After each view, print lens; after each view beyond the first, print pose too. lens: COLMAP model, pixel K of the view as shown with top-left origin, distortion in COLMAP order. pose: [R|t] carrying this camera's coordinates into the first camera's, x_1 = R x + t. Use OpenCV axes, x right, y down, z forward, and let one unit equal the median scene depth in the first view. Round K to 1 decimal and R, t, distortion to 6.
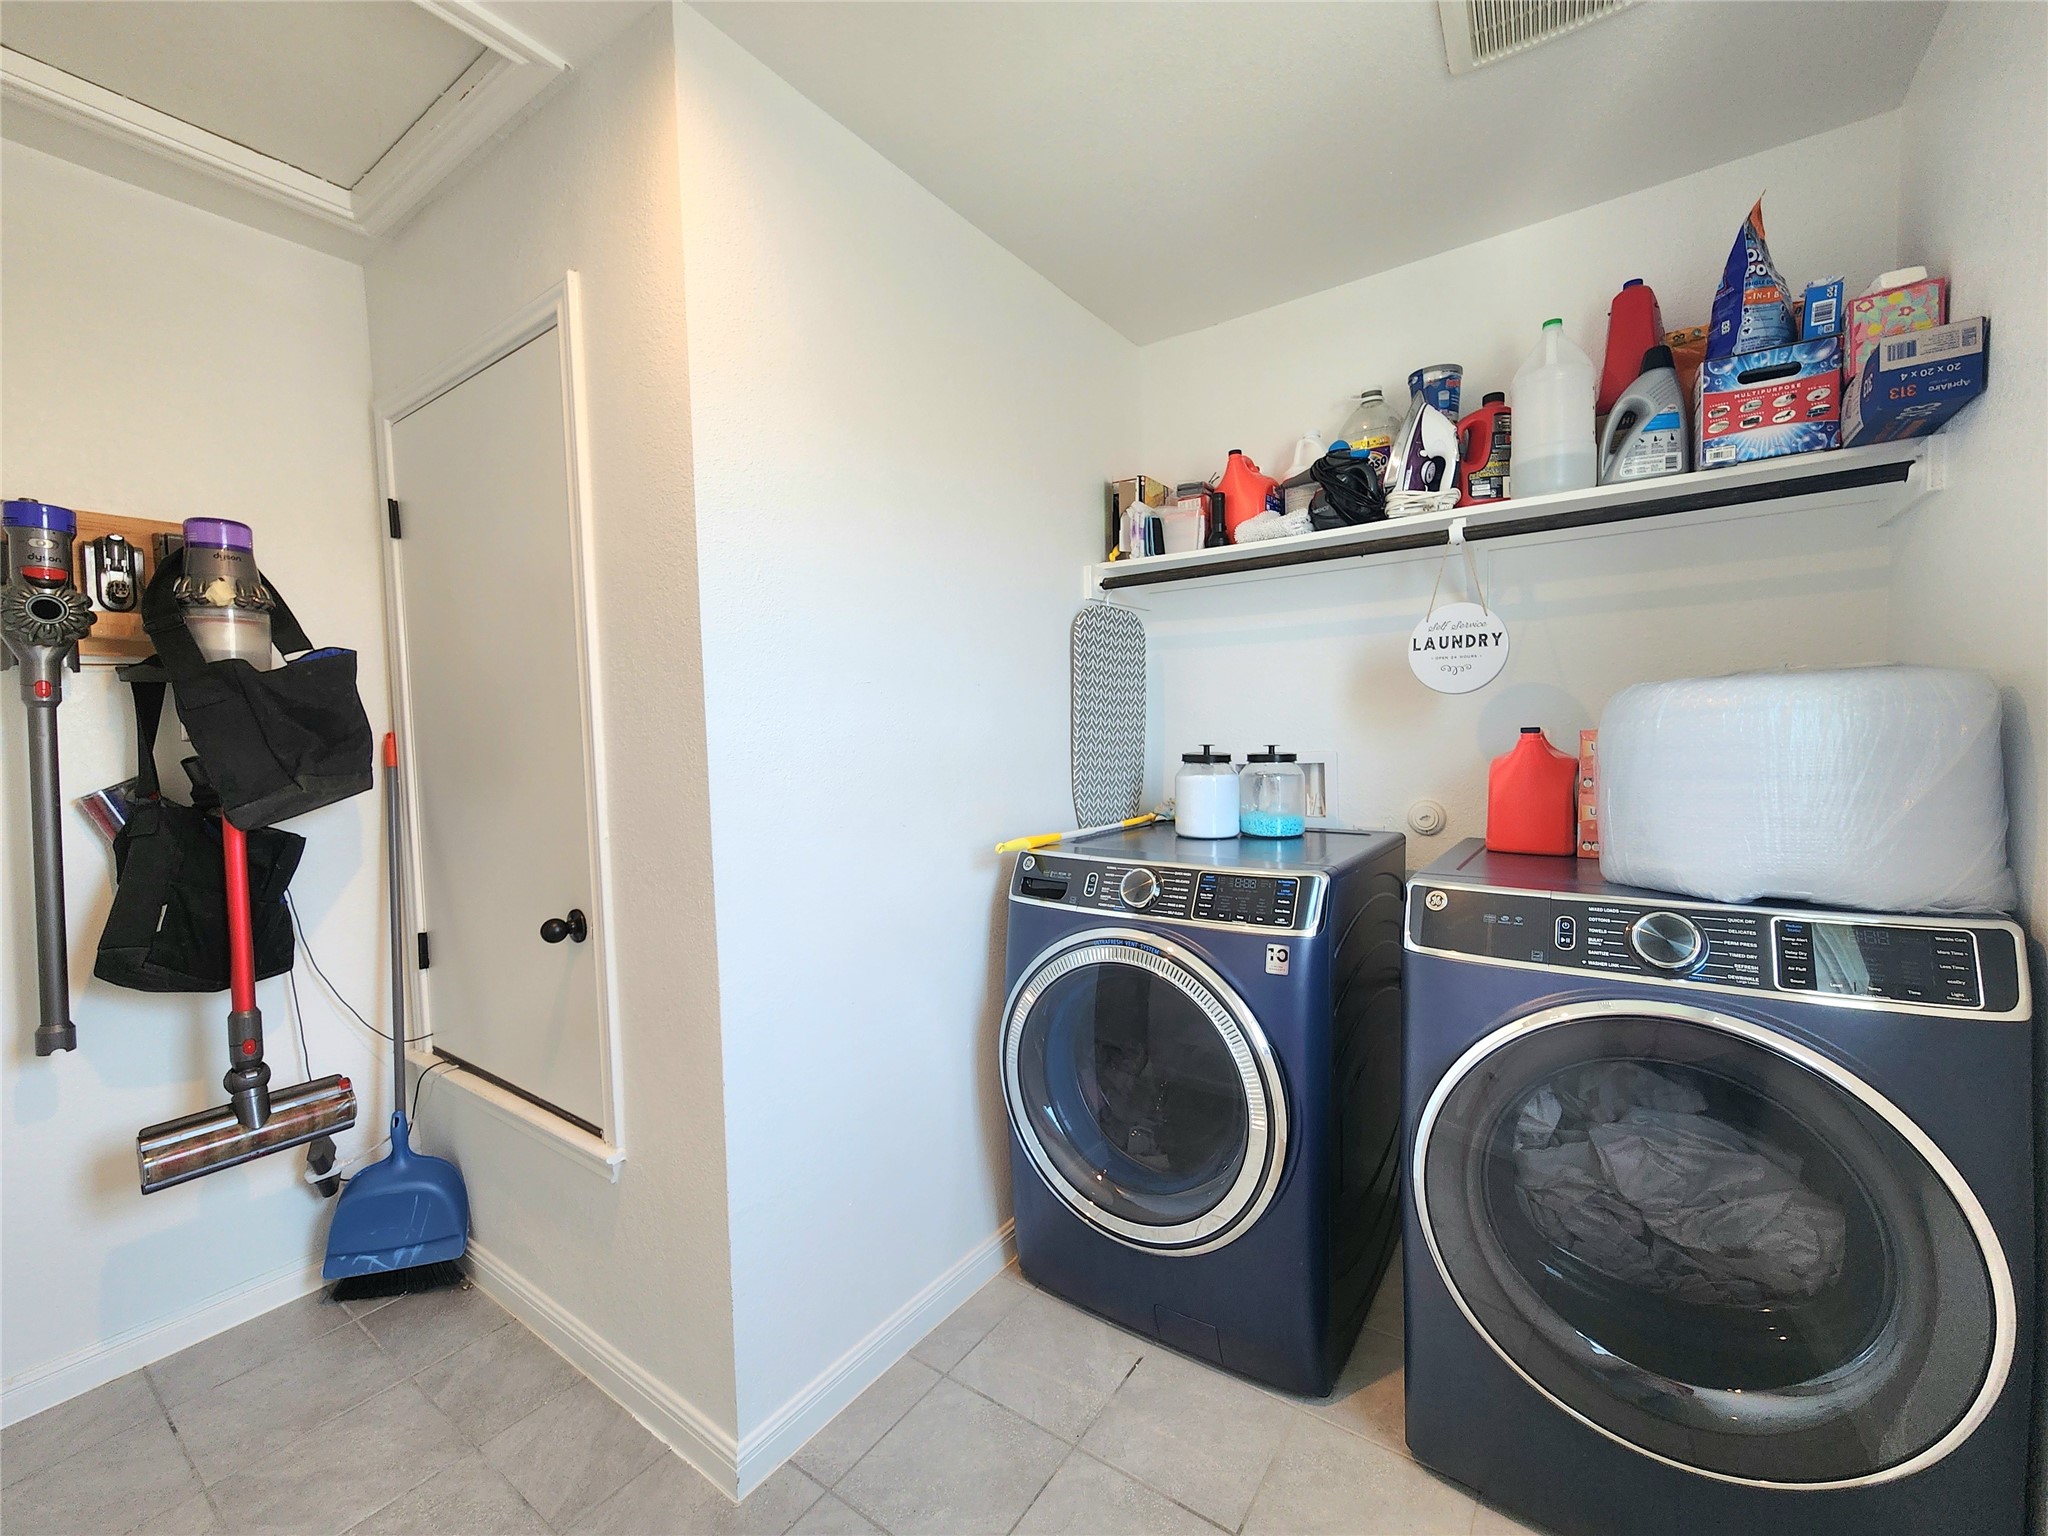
lens RADIAL K [[843.3, 0, 1026.2], [0, 843.3, 769.5], [0, 0, 1]] dist [-0.000157, -0.000287]
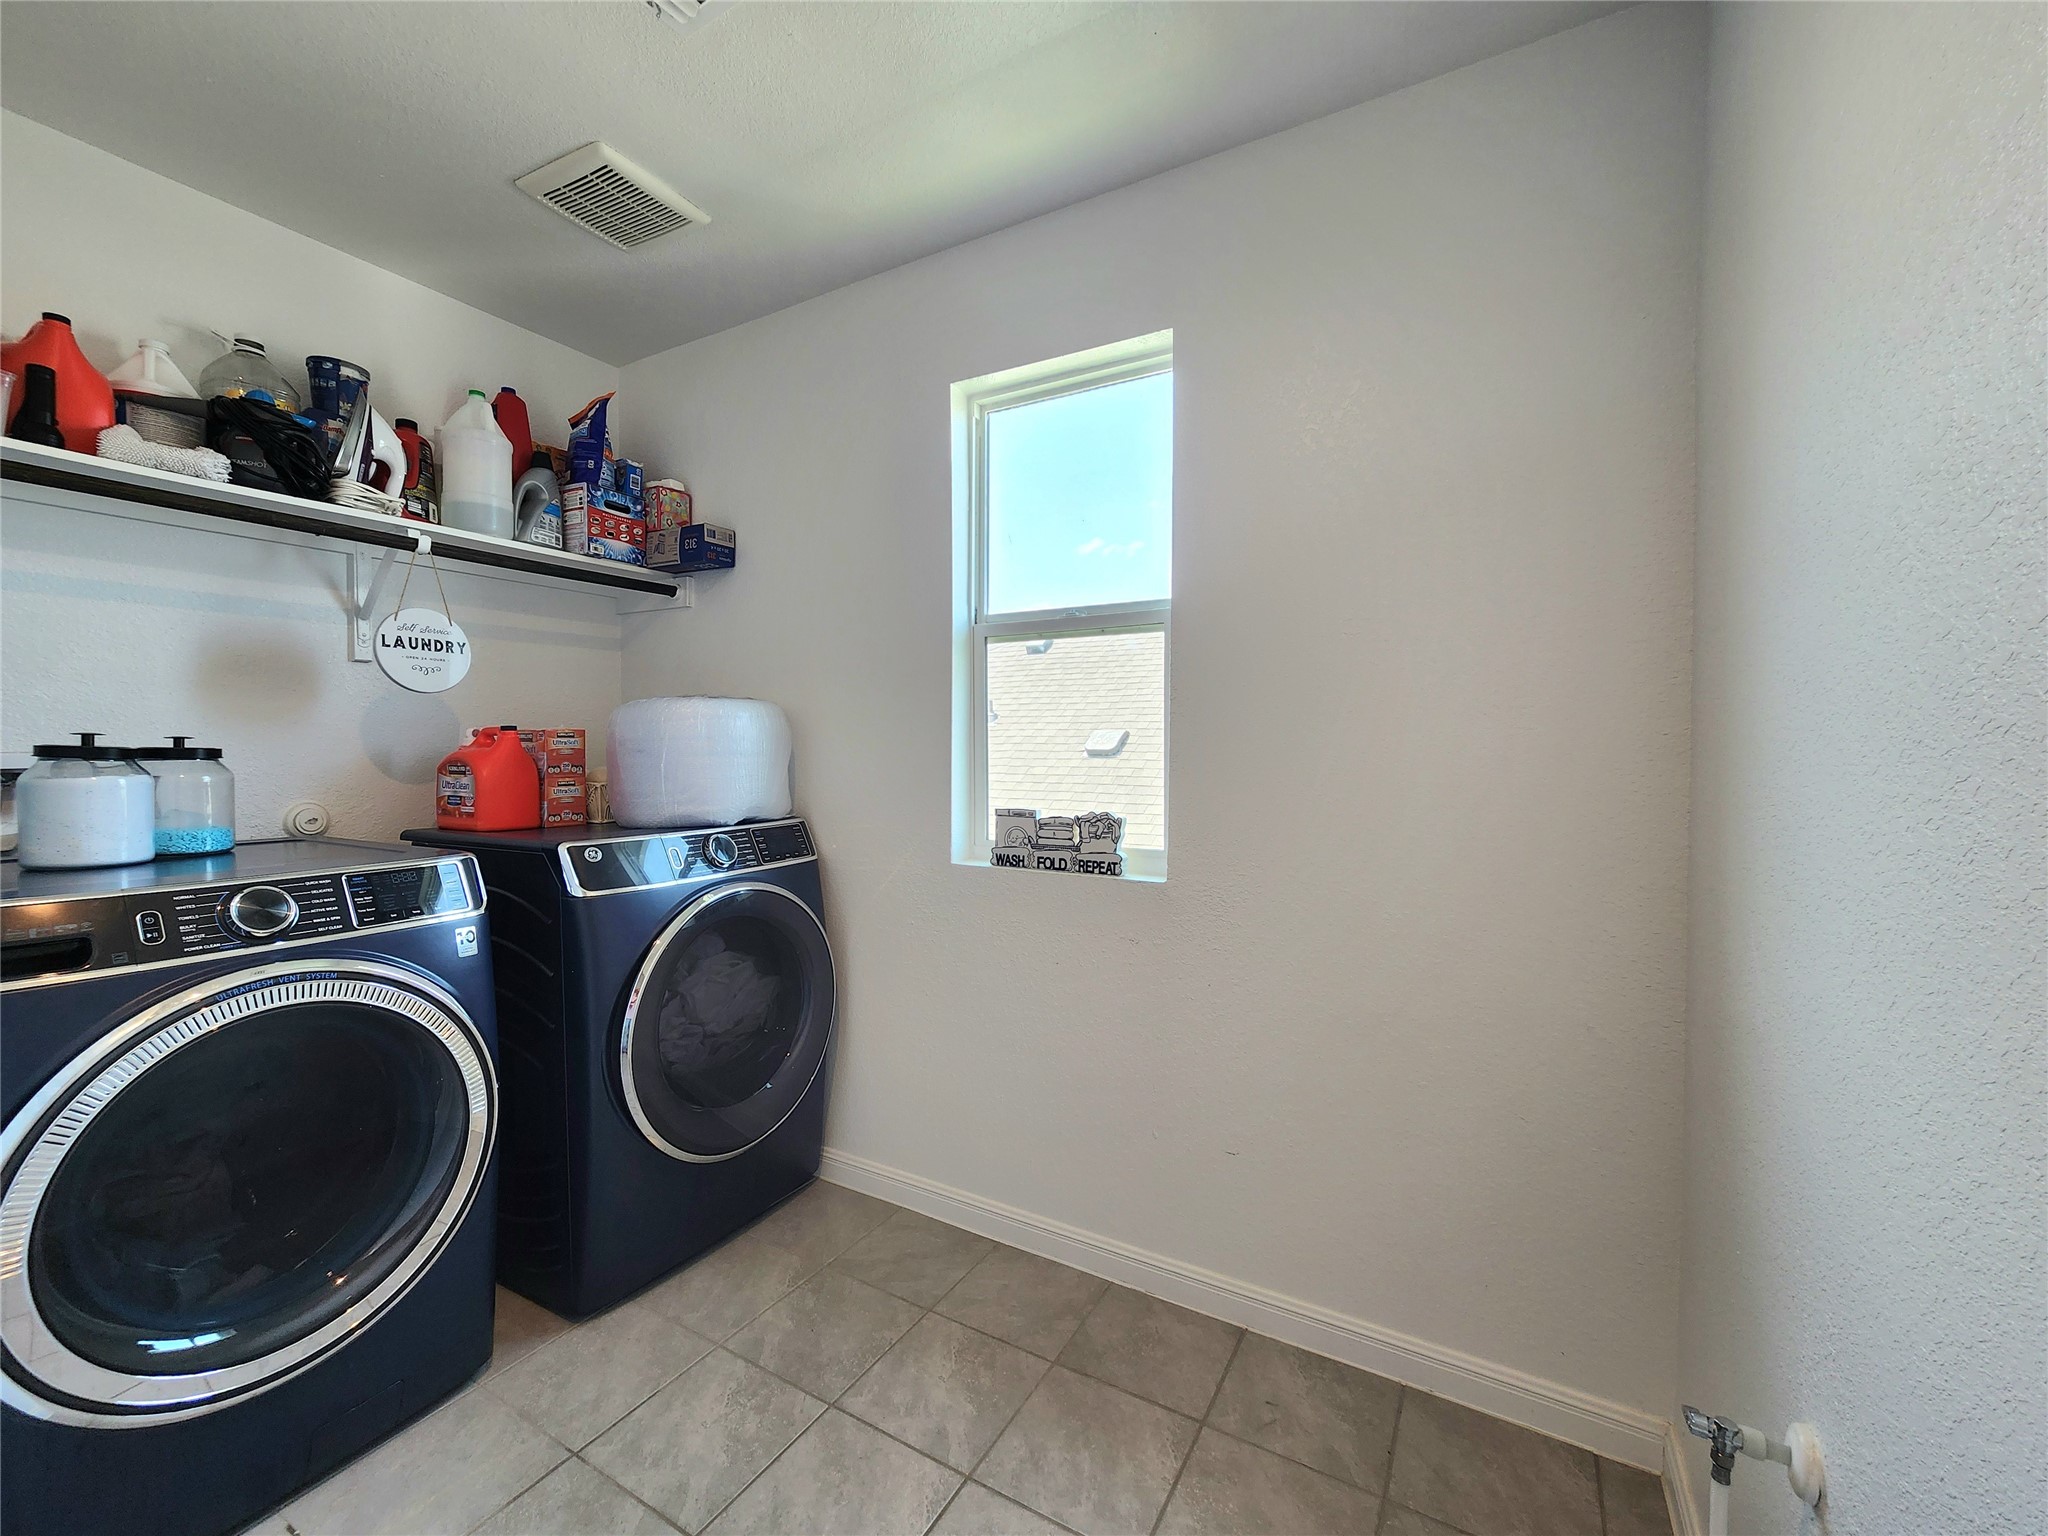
lens RADIAL K [[843.3, 0, 1033.5], [0, 843.3, 765.2], [0, 0, 1]] dist [-0.000157, -0.000287]
pose [[-0.099937, 0.002318, 0.994991, -0.642707], [0.046586, 0.998912, 0.002352, 0.036103], [-0.993903, 0.046588, -0.099936, 0.346490]]
